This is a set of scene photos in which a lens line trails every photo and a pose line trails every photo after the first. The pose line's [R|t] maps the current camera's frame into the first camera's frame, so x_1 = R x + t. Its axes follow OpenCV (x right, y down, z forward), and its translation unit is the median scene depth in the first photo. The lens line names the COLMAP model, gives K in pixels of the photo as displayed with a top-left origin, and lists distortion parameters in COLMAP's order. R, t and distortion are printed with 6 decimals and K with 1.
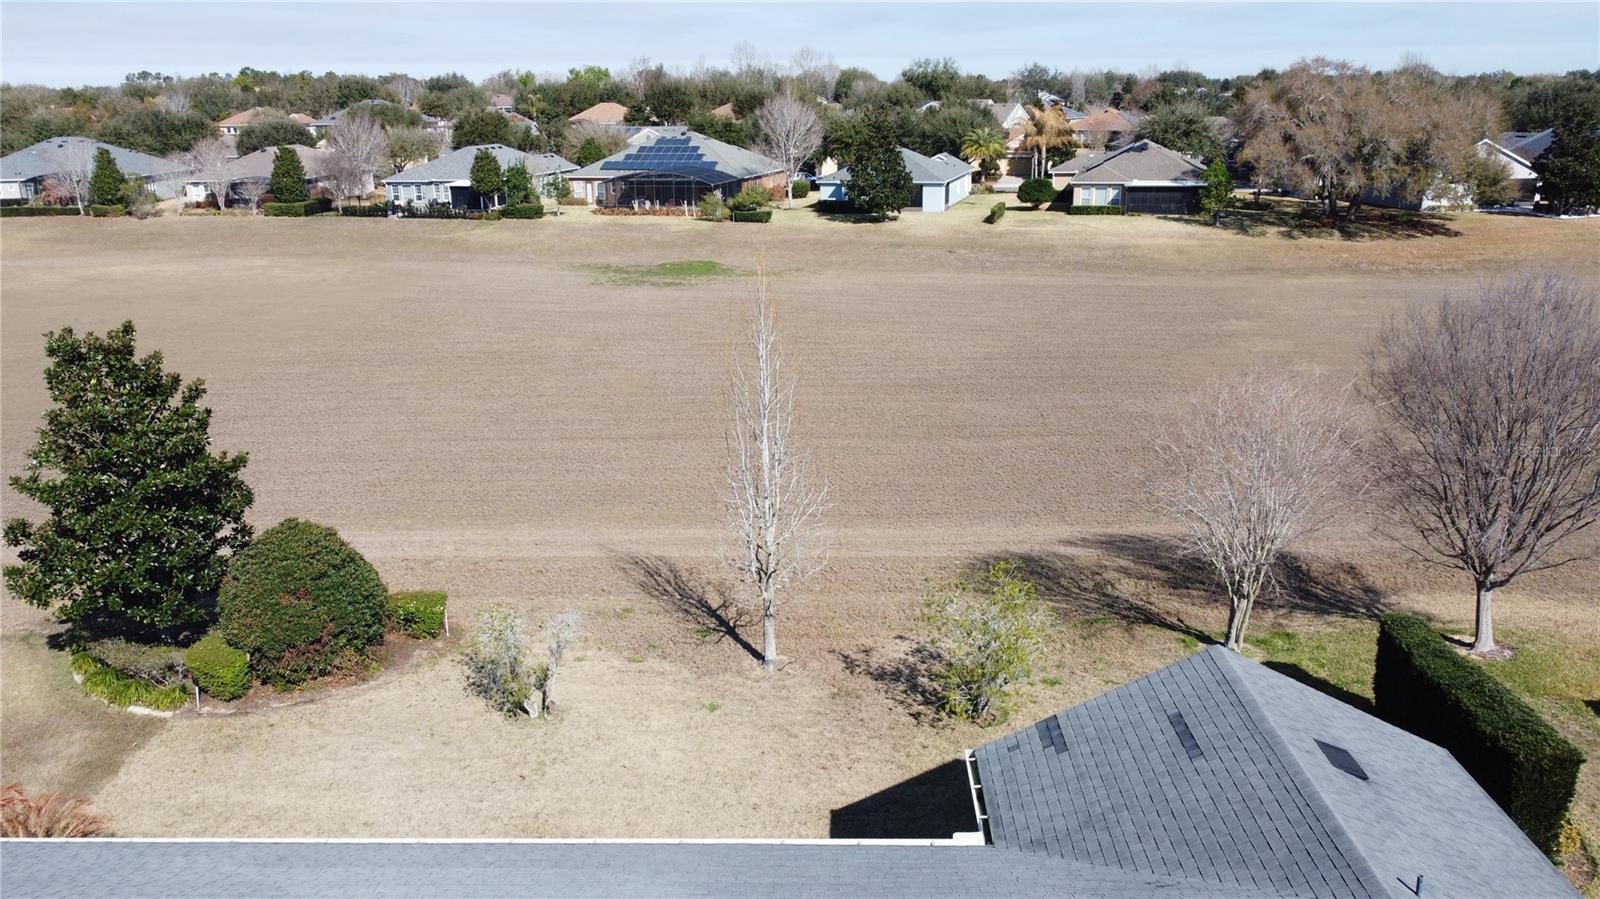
lens RADIAL K [[1207.4, 0, 800.0], [0, 1207.4, 449.5], [0, 0, 1]] dist [0.007170, -0.012248]
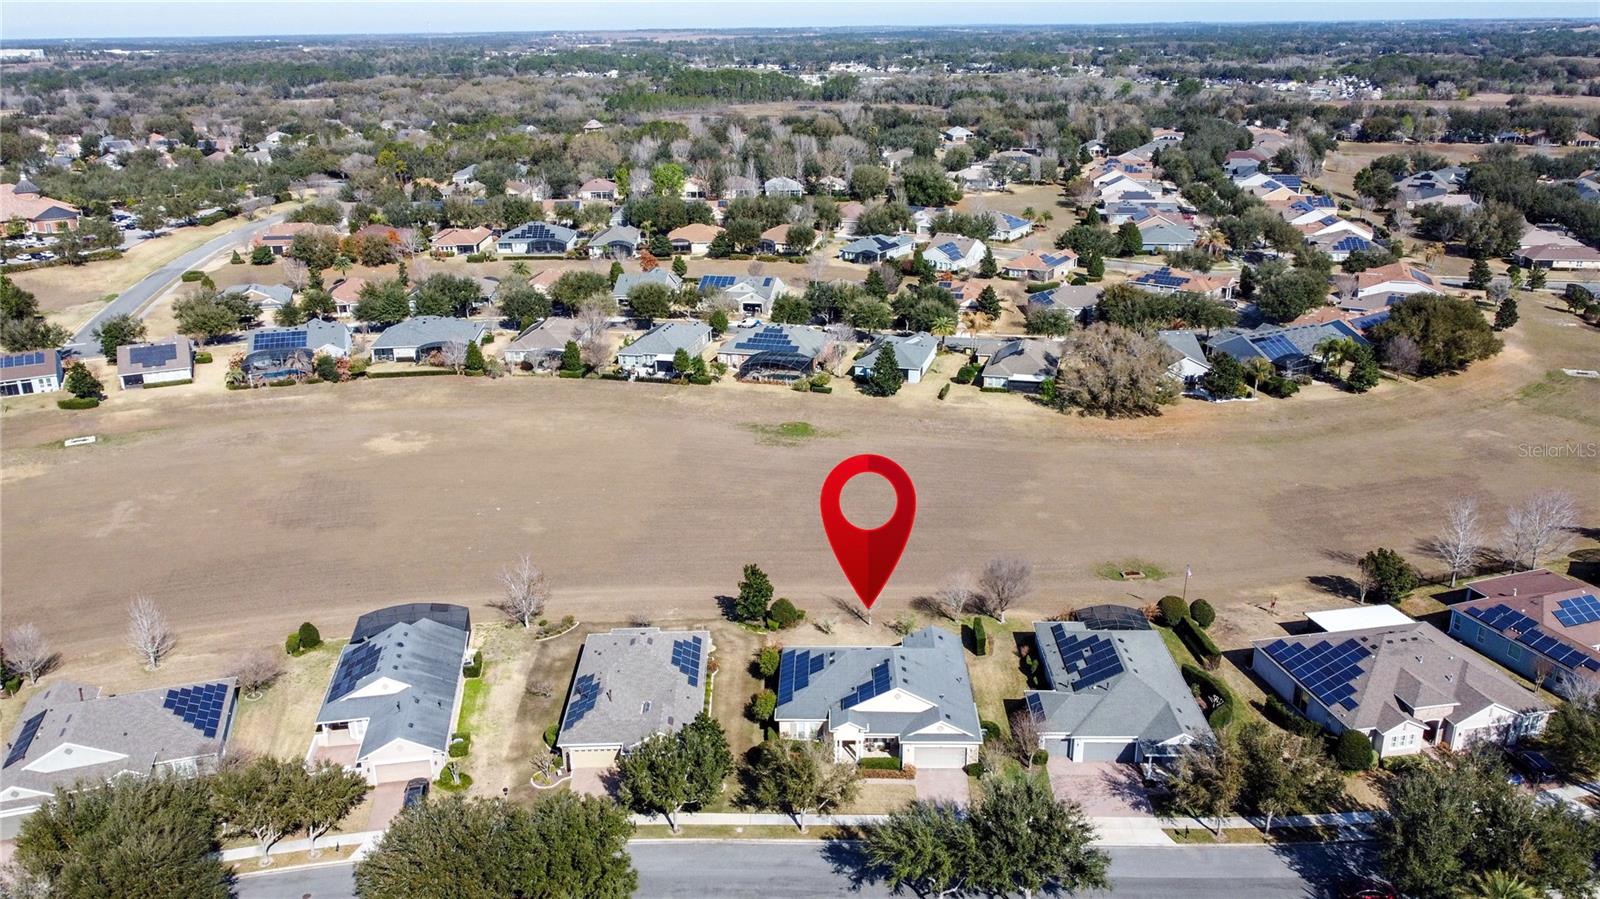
lens RADIAL K [[1207.4, 0, 800.0], [0, 1207.4, 449.5], [0, 0, 1]] dist [0.007170, -0.012248]
pose [[0.999996, 0.002091, 0.001651, -0.087860], [-0.002176, 0.998580, 0.053230, -0.224655], [-0.001538, -0.053233, 0.998581, -1.094967]]
